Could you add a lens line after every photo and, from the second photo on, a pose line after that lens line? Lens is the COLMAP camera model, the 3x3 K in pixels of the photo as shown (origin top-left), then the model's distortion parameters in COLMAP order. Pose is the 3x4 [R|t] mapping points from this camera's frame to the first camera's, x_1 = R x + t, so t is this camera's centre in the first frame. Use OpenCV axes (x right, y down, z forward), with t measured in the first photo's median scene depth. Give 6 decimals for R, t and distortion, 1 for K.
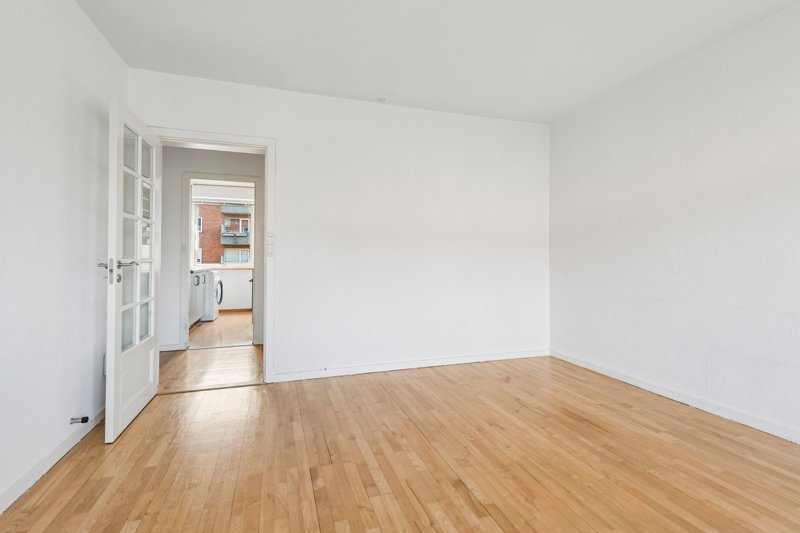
lens RADIAL K [[402.0, 0, 401.5], [0, 402.0, 258.6], [0, 0, 1]] dist [0.003613, 0.000402]
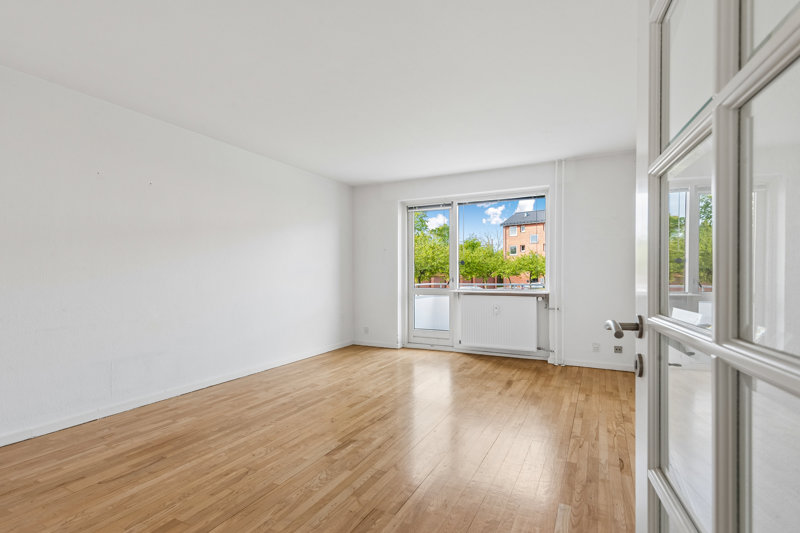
lens RADIAL K [[402.0, 0, 400.2], [0, 402.0, 272.1], [0, 0, 1]] dist [0.003613, 0.000402]
pose [[-0.715734, 0.003332, 0.698365, -0.739350], [0.003398, 0.999993, -0.001289, -0.039003], [-0.698365, 0.001450, -0.715740, 1.371392]]
